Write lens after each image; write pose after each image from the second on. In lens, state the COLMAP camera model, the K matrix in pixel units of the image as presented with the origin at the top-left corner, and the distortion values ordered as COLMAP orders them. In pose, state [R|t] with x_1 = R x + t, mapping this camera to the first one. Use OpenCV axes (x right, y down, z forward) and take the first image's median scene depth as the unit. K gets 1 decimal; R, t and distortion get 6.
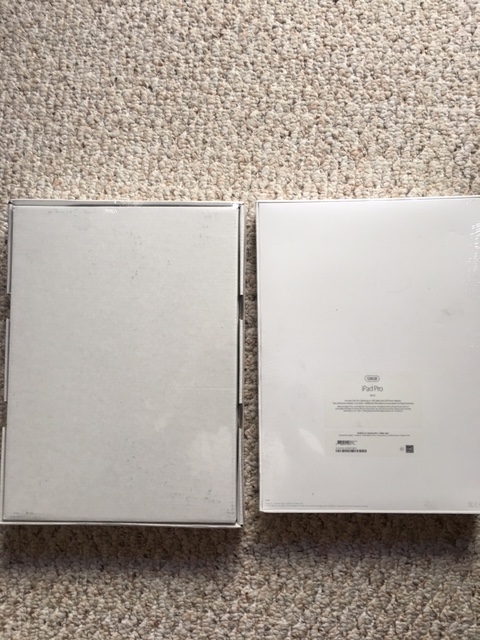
lens RADIAL K [[539.1, 0, 240.4], [0, 539.1, 318.7], [0, 0, 1]] dist [0.006248, -0.012760]
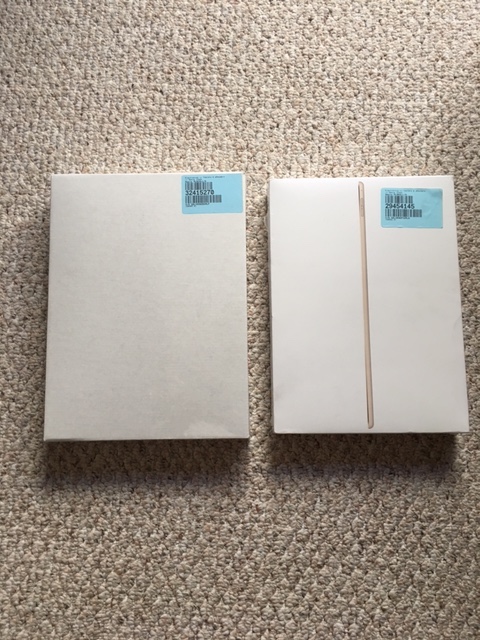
lens RADIAL K [[539.1, 0, 239.7], [0, 539.1, 321.1], [0, 0, 1]] dist [0.006248, -0.012760]
pose [[0.999181, -0.039935, -0.006524, -0.003550], [0.040404, 0.993434, 0.107037, -0.036433], [0.002207, -0.107213, 0.994234, -0.246775]]
